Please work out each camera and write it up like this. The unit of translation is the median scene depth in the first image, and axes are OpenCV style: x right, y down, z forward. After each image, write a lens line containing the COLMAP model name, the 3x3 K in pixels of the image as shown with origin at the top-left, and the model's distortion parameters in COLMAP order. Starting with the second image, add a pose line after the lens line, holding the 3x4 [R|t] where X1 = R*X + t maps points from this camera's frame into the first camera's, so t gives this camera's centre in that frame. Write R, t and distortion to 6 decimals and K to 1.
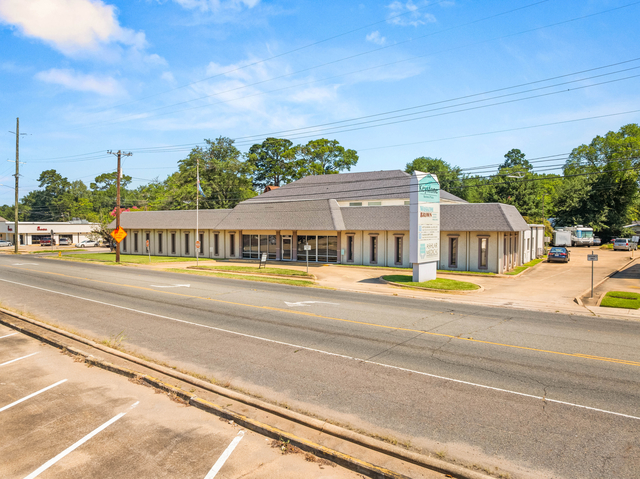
lens RADIAL K [[459.0, 0, 320.7], [0, 459.0, 223.9], [0, 0, 1]] dist [-0.034039, -0.001400]
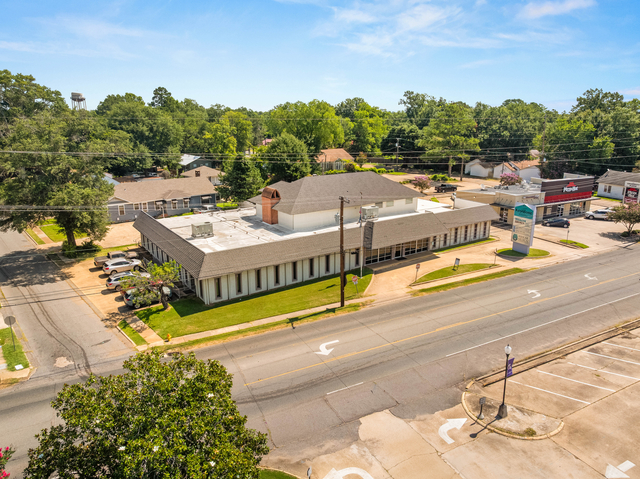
lens RADIAL K [[458.2, 0, 320.0], [0, 458.2, 239.5], [0, 0, 1]] dist [-0.038540, -0.001651]
pose [[0.393736, -0.247586, 0.885253, -1.311310], [-0.005372, 0.962408, 0.271554, -0.330068], [-0.919208, -0.111676, 0.377605, 0.672479]]
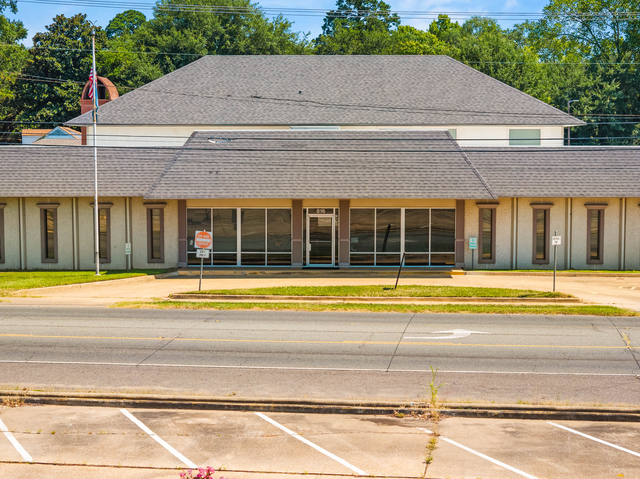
lens RADIAL K [[1280.4, 0, 320.0], [0, 1280.4, 239.5], [0, 0, 1]] dist [-0.045050, -0.123842]
pose [[0.856180, -0.041012, 0.515047, -0.673127], [-0.000902, 0.996724, 0.080867, -0.043076], [-0.516677, -0.069702, 0.853339, -0.038294]]
